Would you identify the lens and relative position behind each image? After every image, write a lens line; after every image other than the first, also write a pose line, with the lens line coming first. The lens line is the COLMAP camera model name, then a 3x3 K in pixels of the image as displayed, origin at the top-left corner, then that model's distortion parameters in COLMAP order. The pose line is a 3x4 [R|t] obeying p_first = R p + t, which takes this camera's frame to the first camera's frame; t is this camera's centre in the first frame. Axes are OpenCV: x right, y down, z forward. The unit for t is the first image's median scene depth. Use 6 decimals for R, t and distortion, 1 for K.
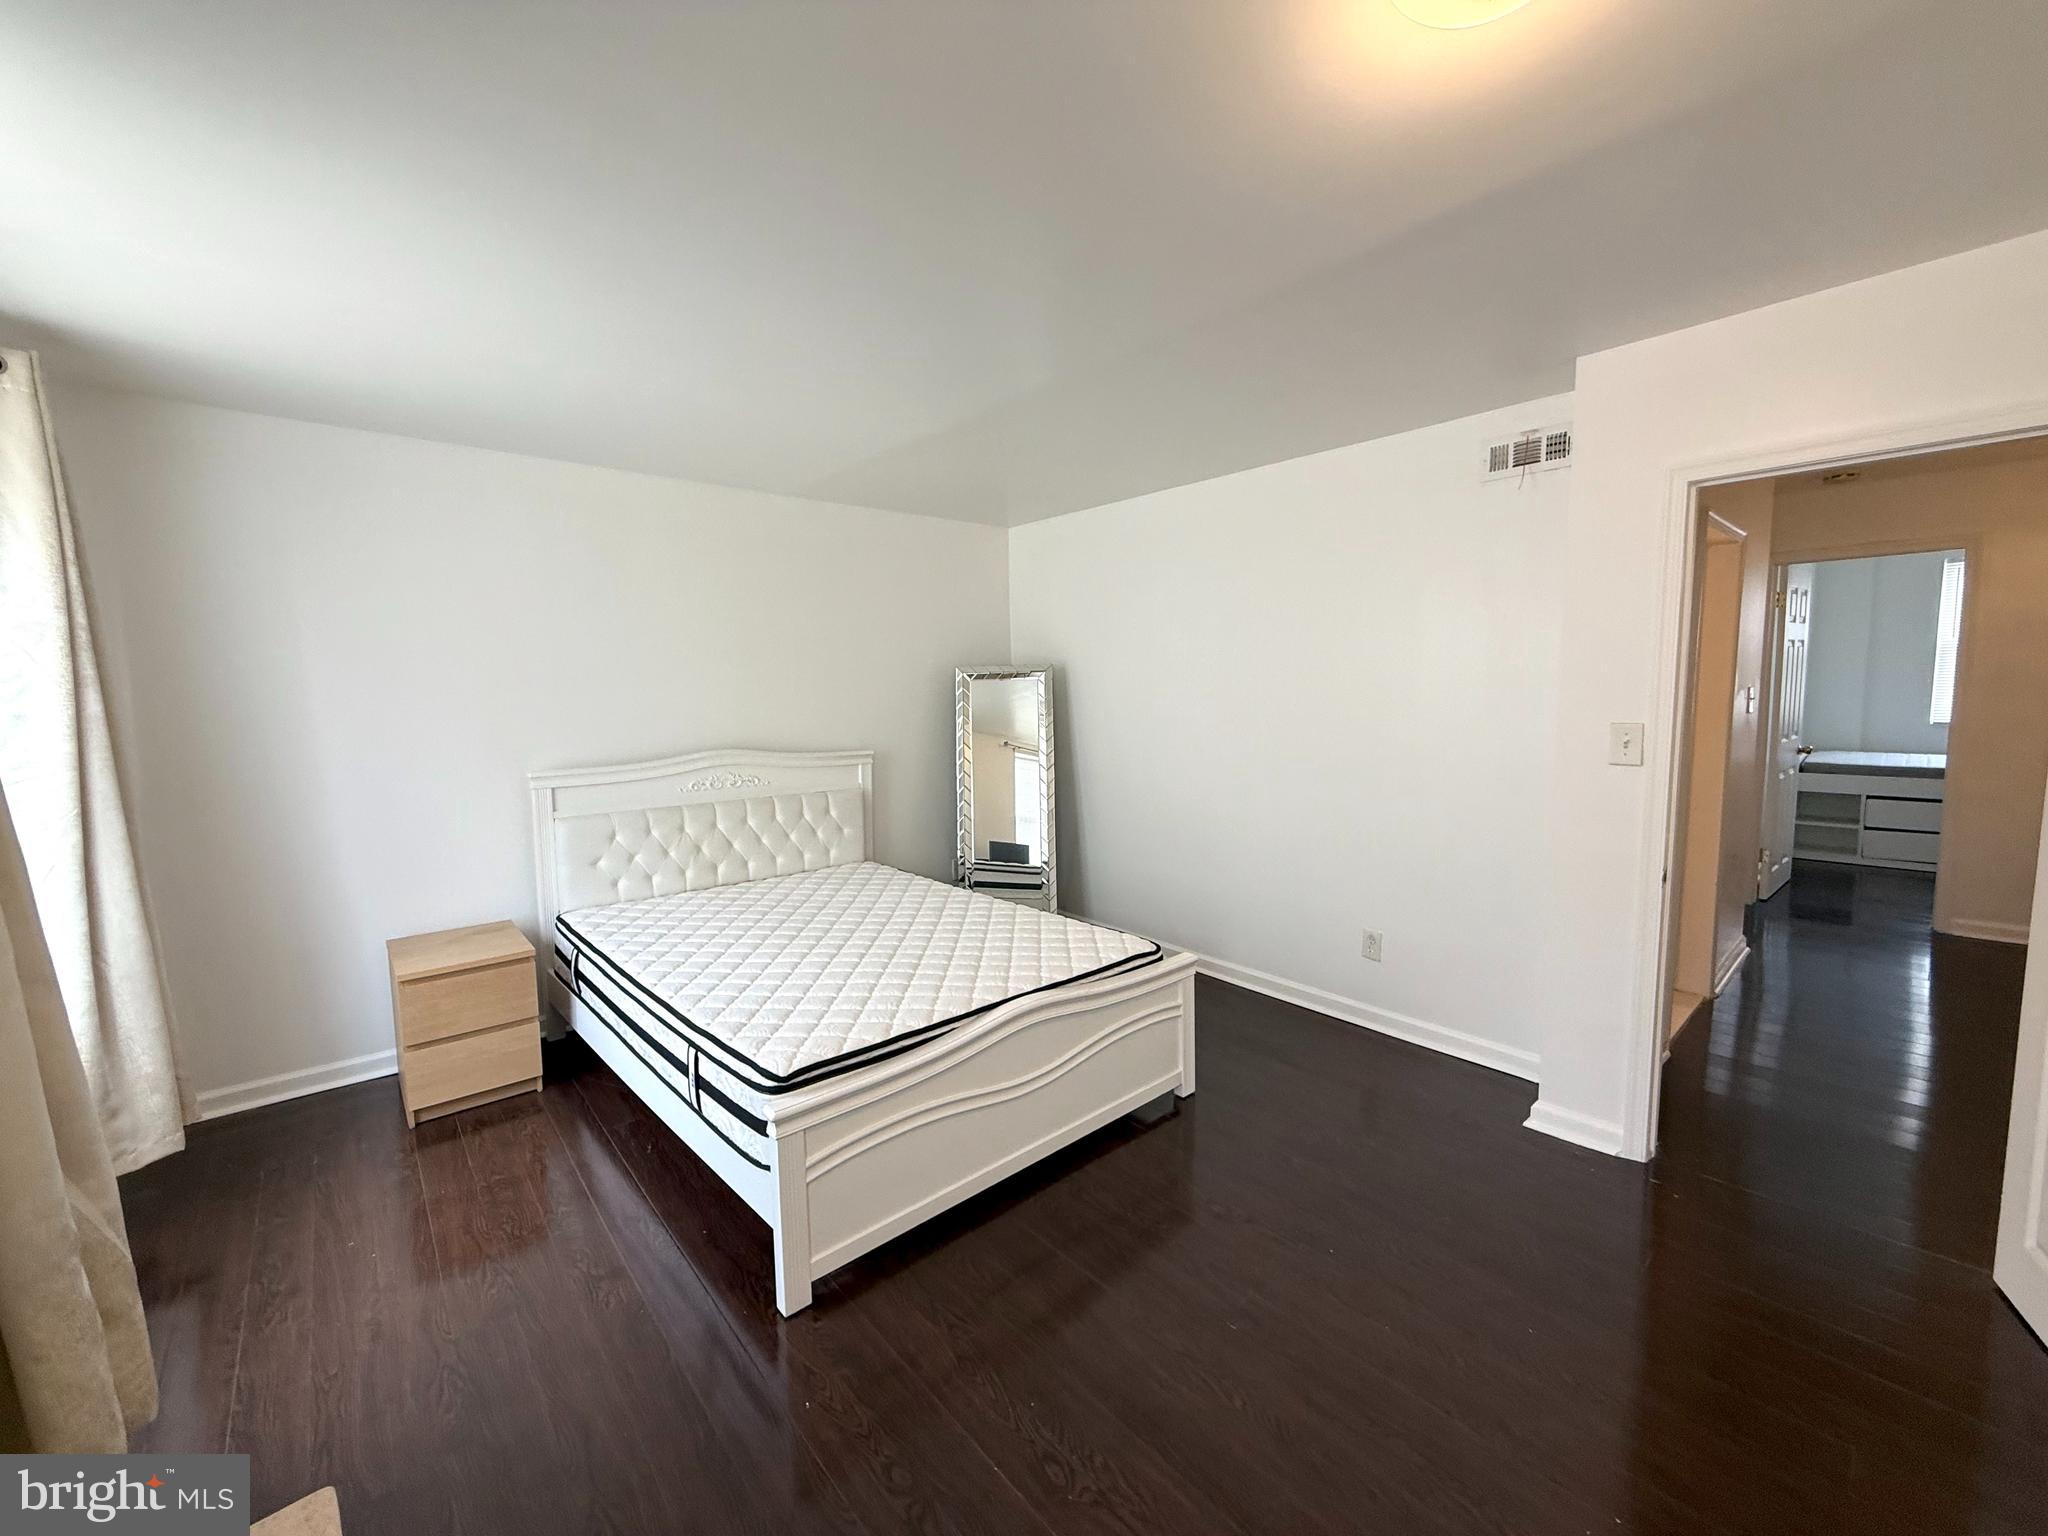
lens RADIAL K [[819.3, 0, 1021.0], [0, 819.3, 760.3], [0, 0, 1]] dist [-0.000537, -0.000015]
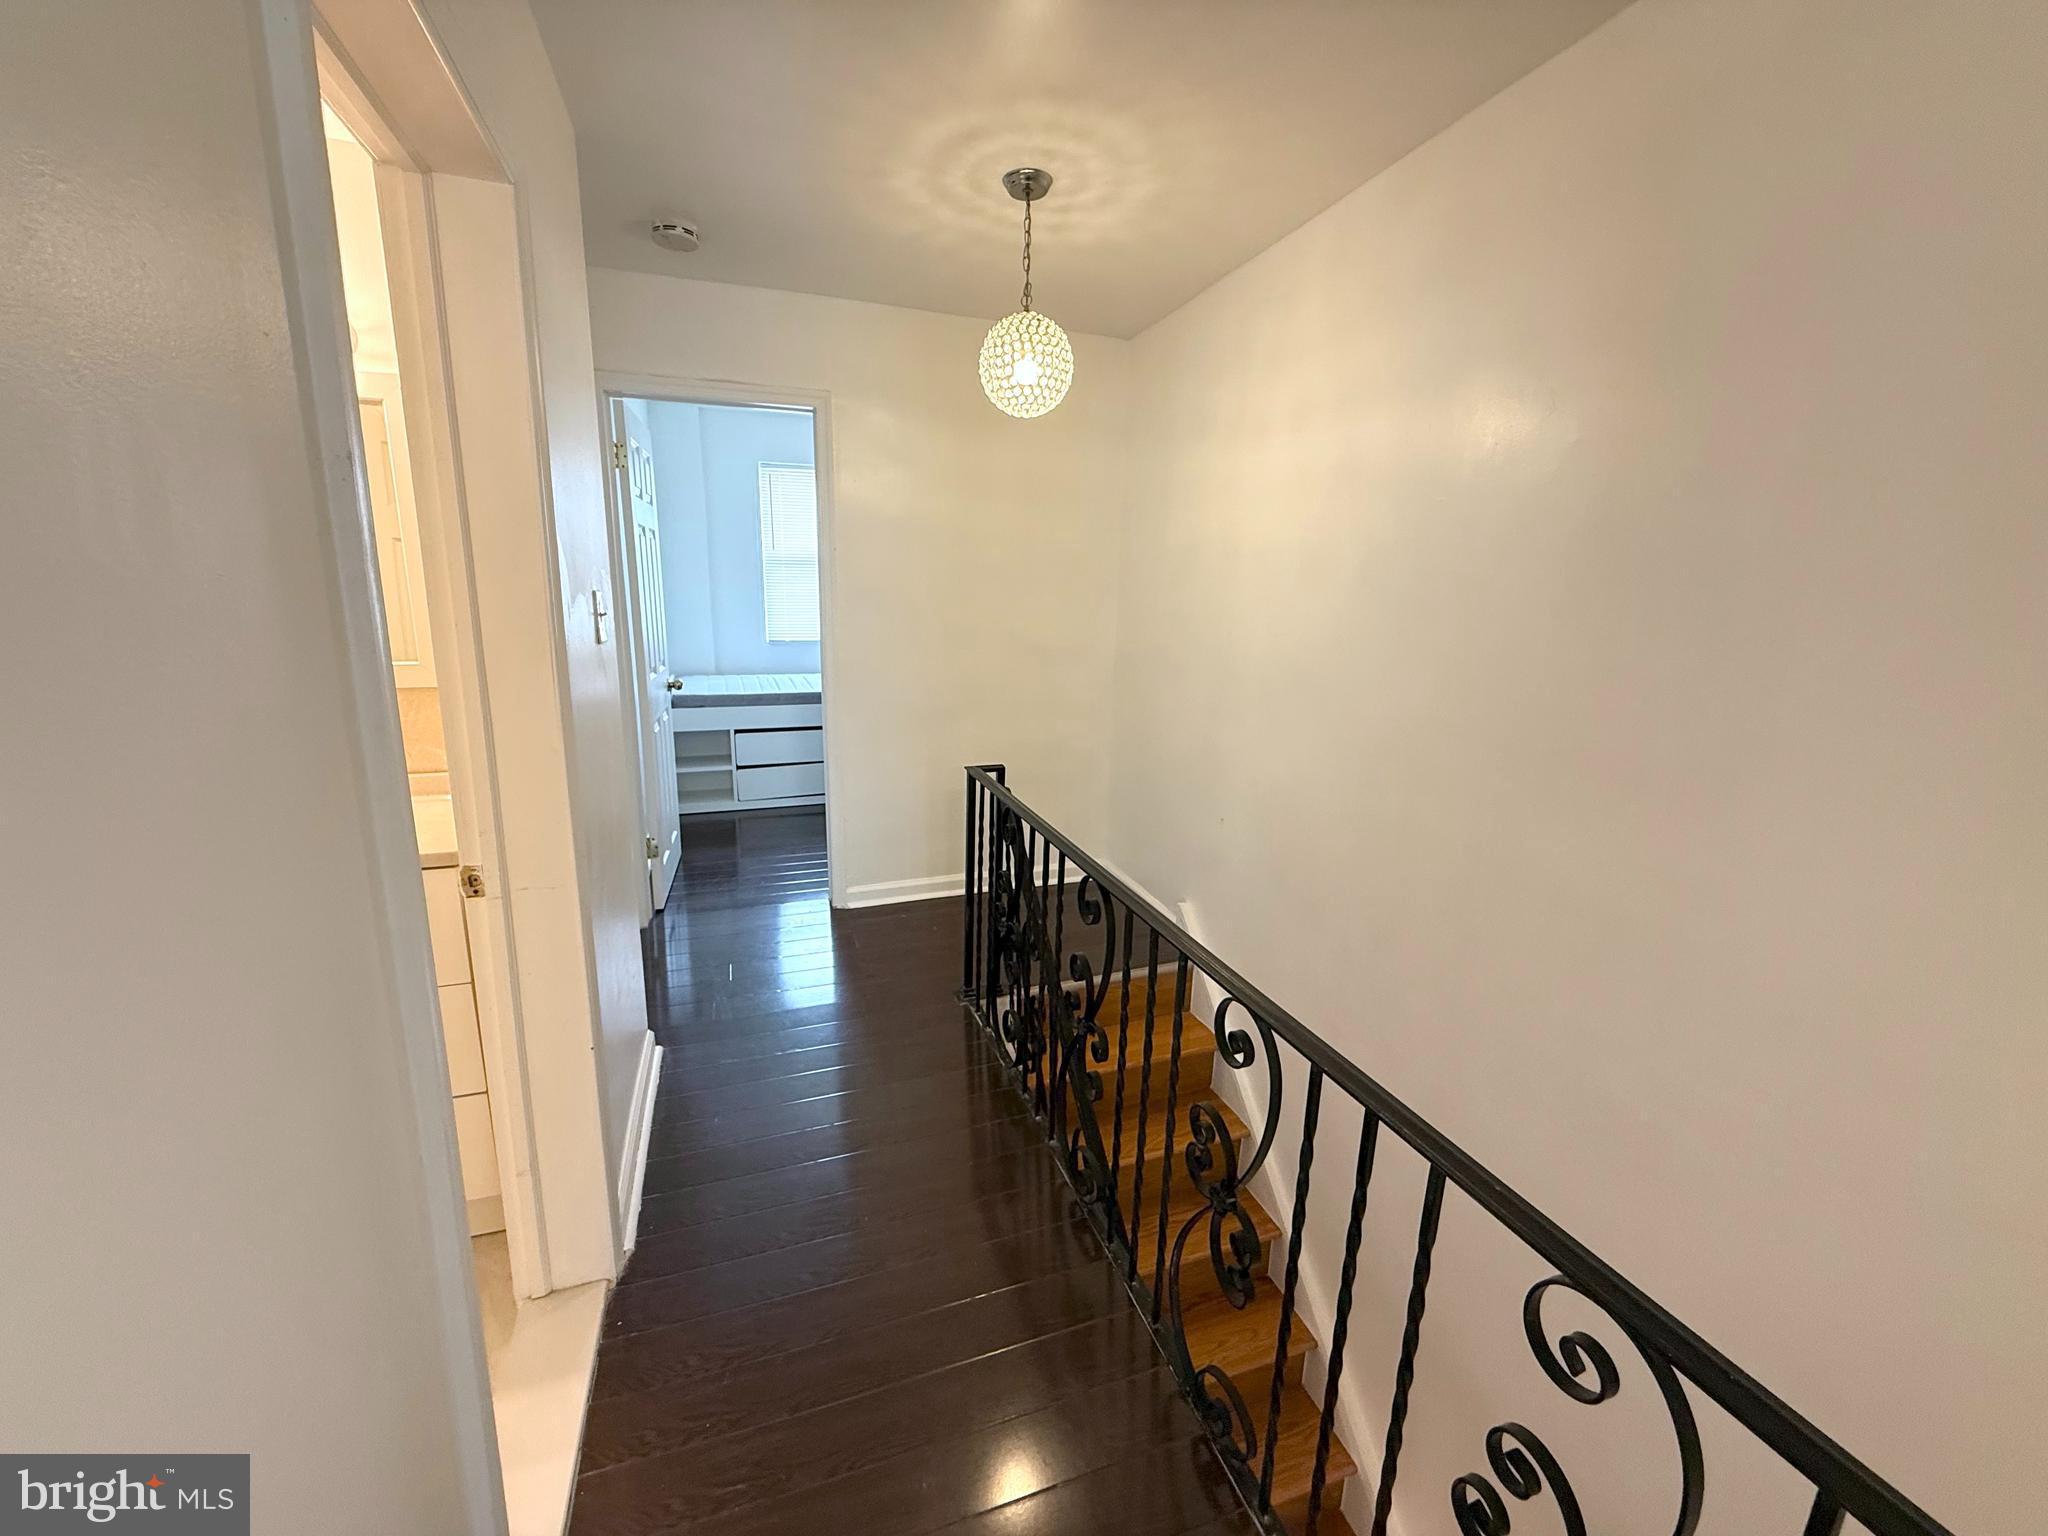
lens RADIAL K [[819.3, 0, 1023.7], [0, 819.3, 771.4], [0, 0, 1]] dist [-0.000537, -0.000015]
pose [[0.386911, -0.157802, 0.908514, 0.346858], [0.061621, 0.987471, 0.145273, -0.022524], [-0.920056, -0.000224, 0.391787, 0.370366]]
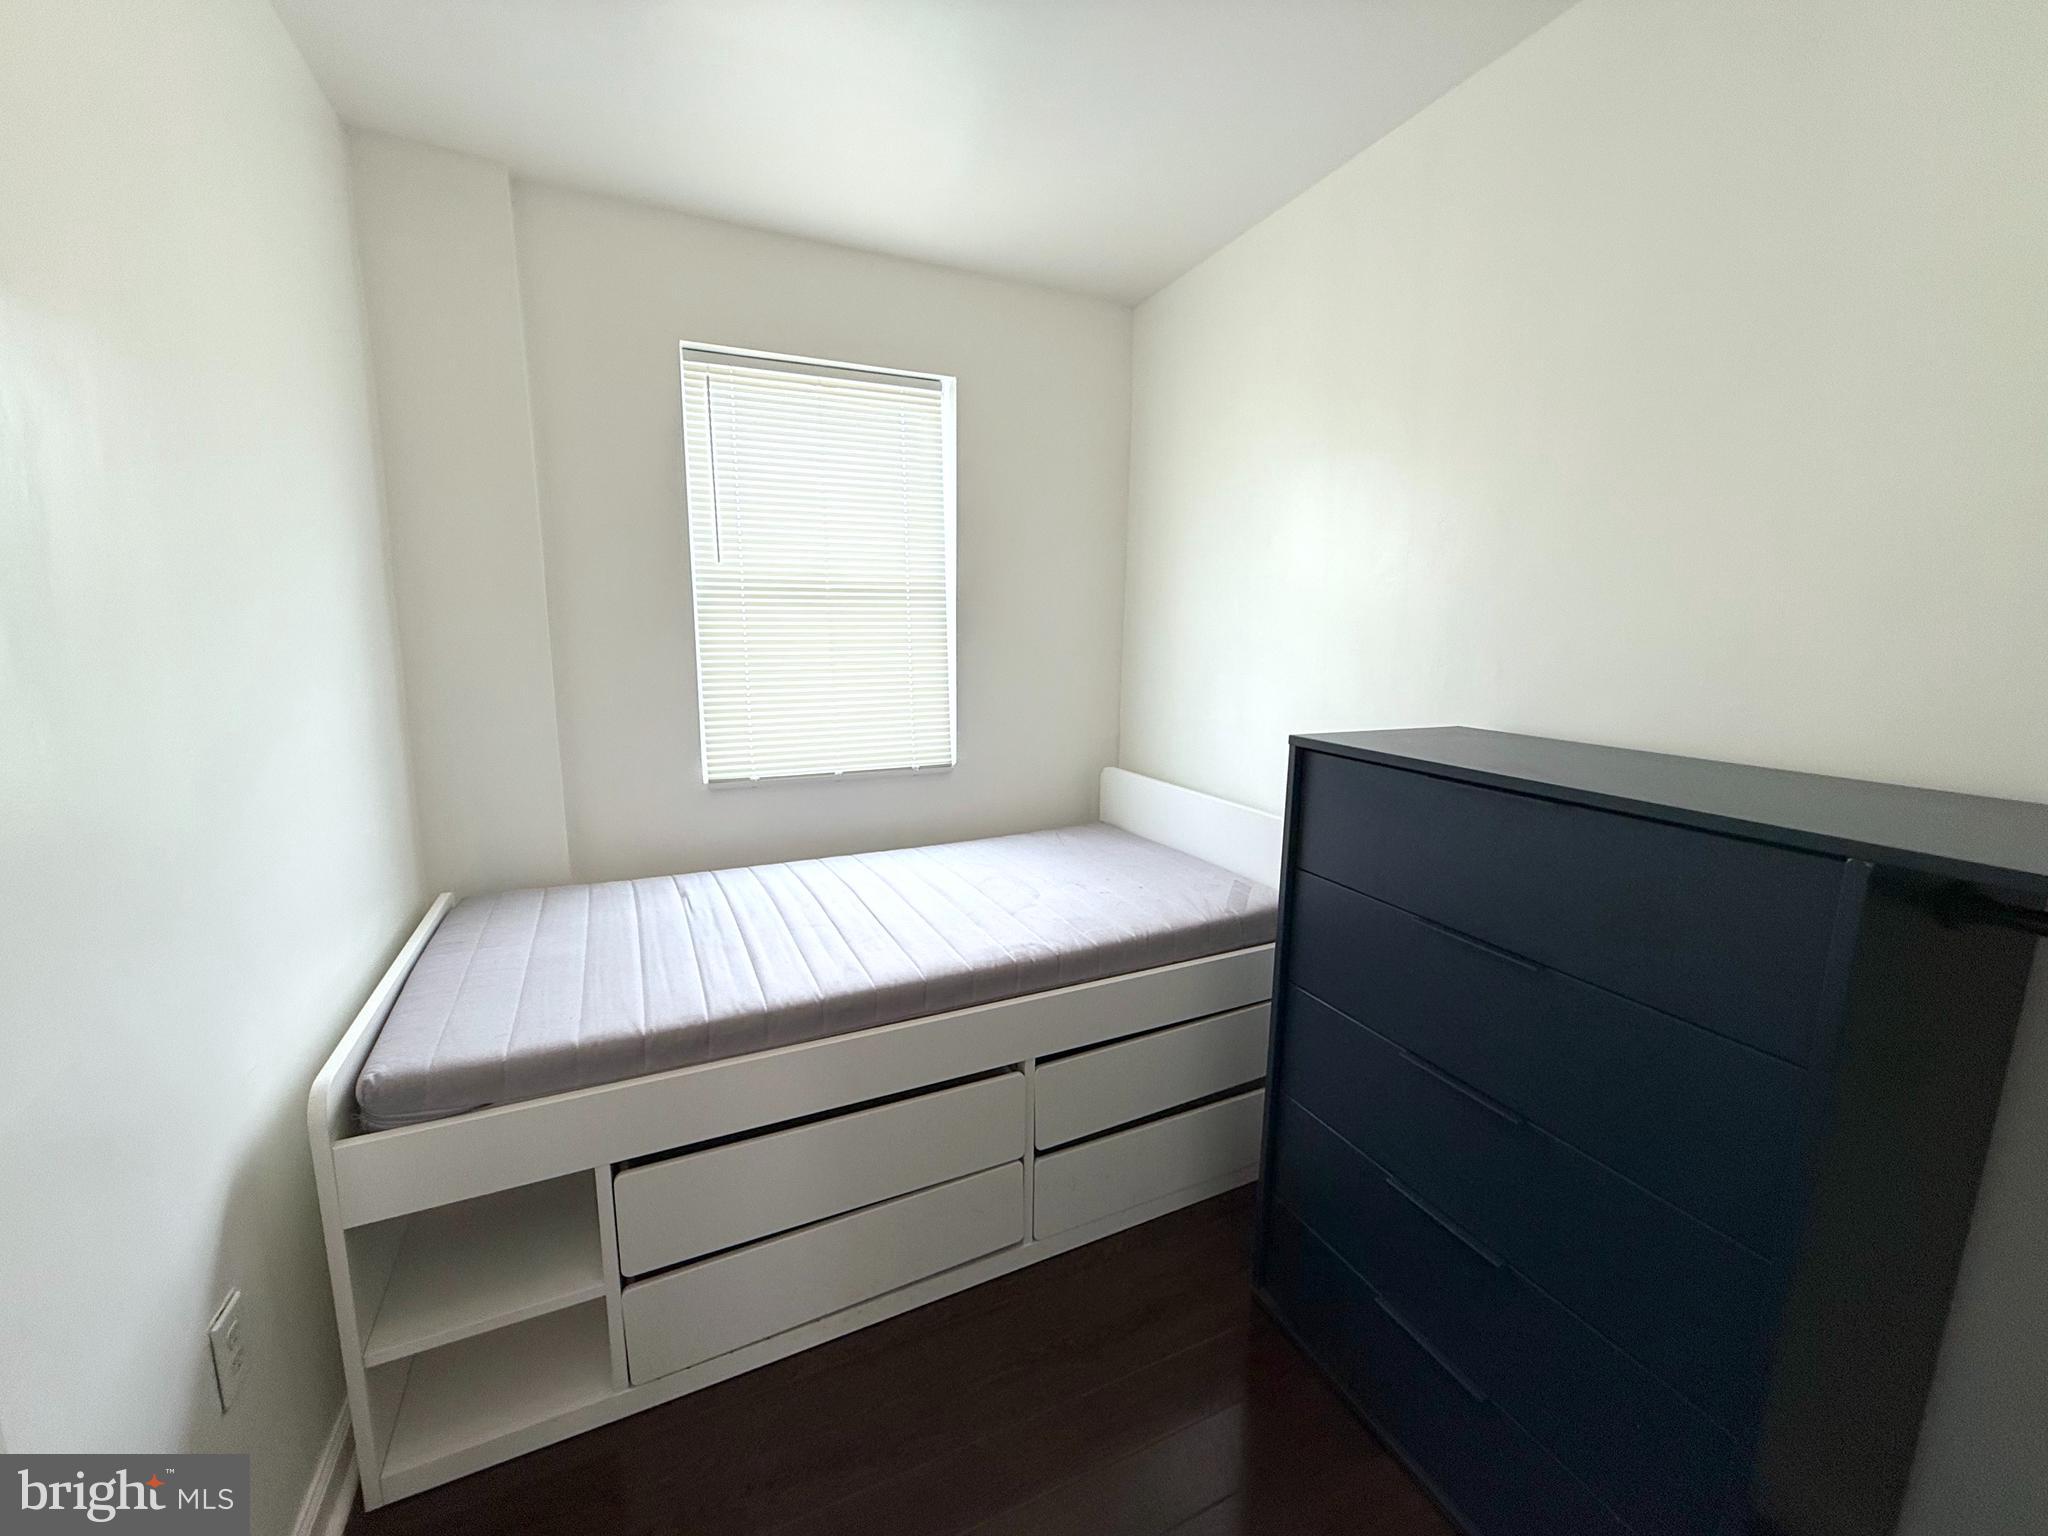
lens RADIAL K [[819.3, 0, 1022.7], [0, 819.3, 762.7], [0, 0, 1]] dist [-0.000537, -0.000015]
pose [[0.295668, -0.140876, 0.944846, 0.848300], [0.089743, 0.988789, 0.119345, -0.102043], [-0.951066, 0.049507, 0.304996, 0.794387]]
